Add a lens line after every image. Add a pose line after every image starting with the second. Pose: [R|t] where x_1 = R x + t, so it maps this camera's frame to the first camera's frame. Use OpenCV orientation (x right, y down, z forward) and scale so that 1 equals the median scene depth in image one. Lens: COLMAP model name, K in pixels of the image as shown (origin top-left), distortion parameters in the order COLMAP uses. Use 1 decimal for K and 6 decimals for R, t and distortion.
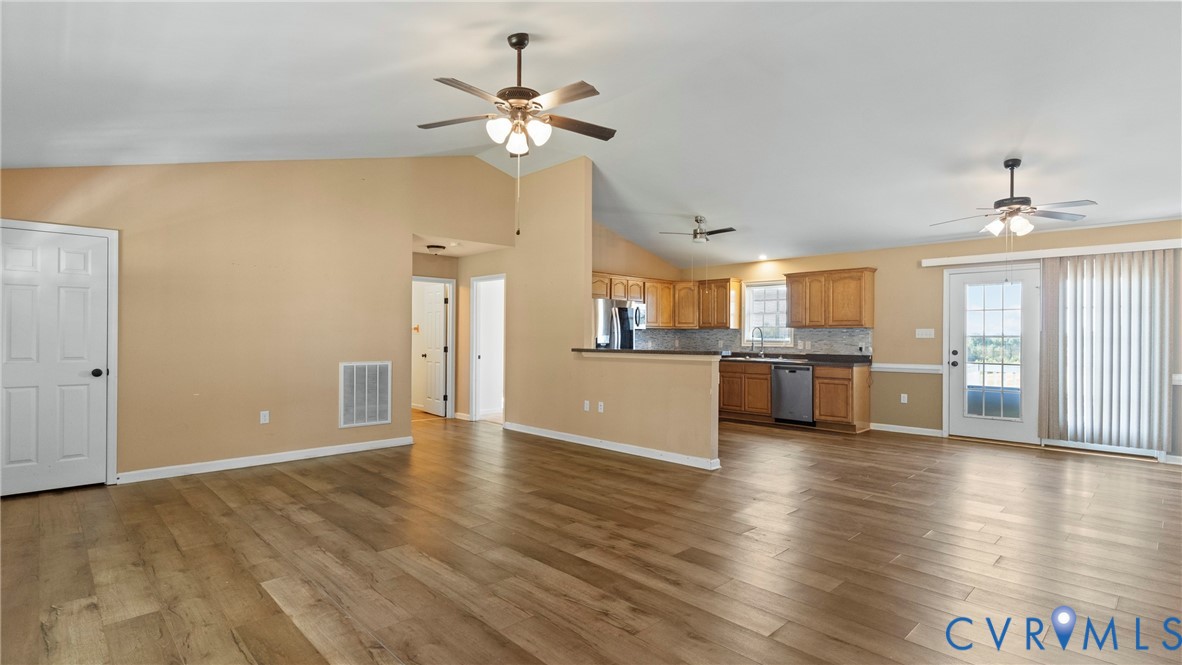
lens RADIAL K [[562.8, 0, 592.7], [0, 562.8, 337.1], [0, 0, 1]] dist [0.004275, -0.001173]
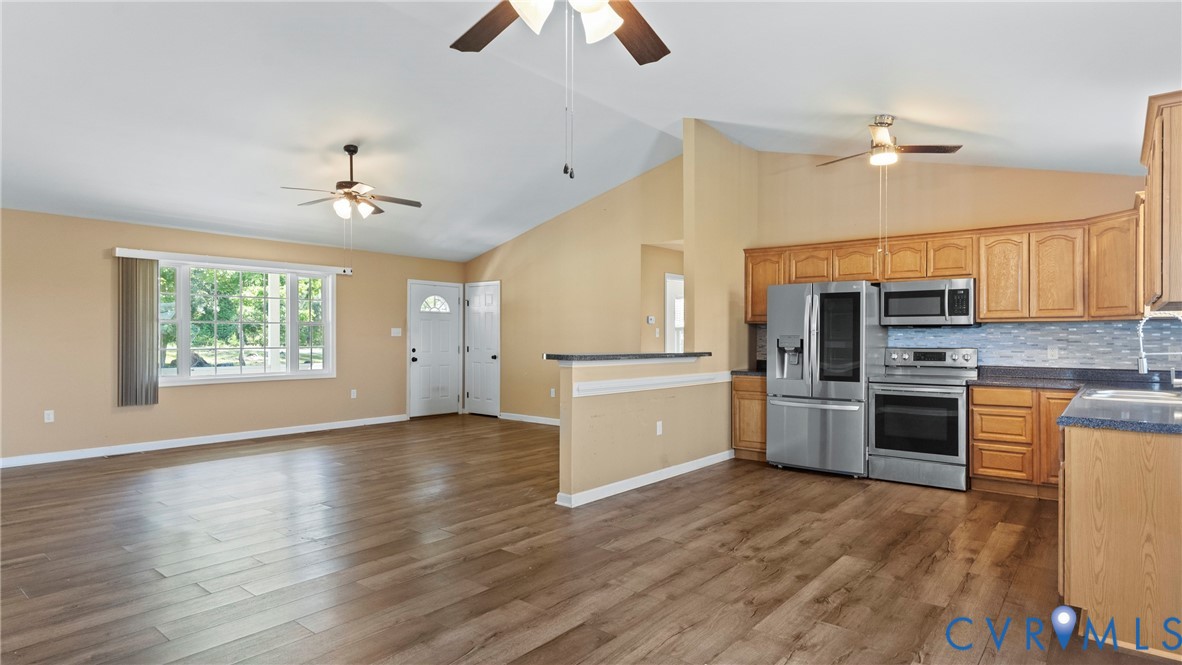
lens RADIAL K [[632.1, 0, 595.5], [0, 632.1, 335.4], [0, 0, 1]] dist [0.012350, -0.001225]
pose [[0.117036, -0.007196, -0.993102, 0.930796], [-0.003451, 0.999965, -0.007652, 0.004149], [0.993122, 0.004322, 0.117007, 0.800216]]
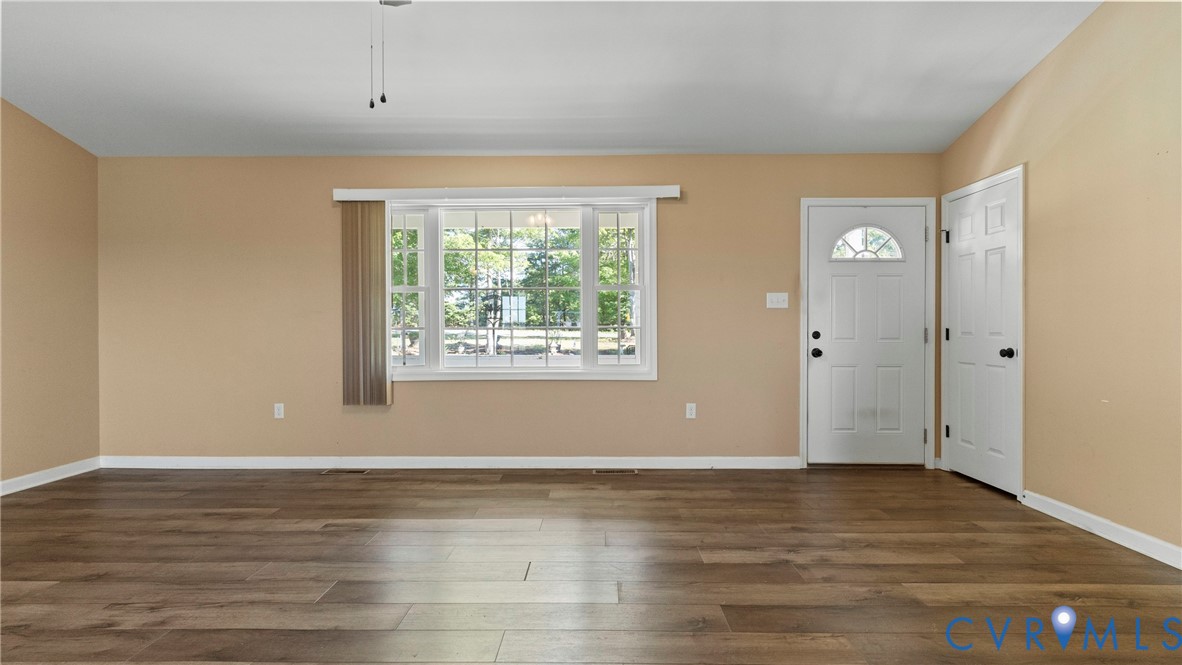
lens RADIAL K [[562.8, 0, 595.2], [0, 562.8, 331.8], [0, 0, 1]] dist [0.004275, -0.001173]
pose [[-0.703970, -0.000863, -0.710229, 0.064986], [-0.002647, 0.999996, 0.001408, 0.025276], [0.710225, 0.002871, -0.703969, 0.842462]]
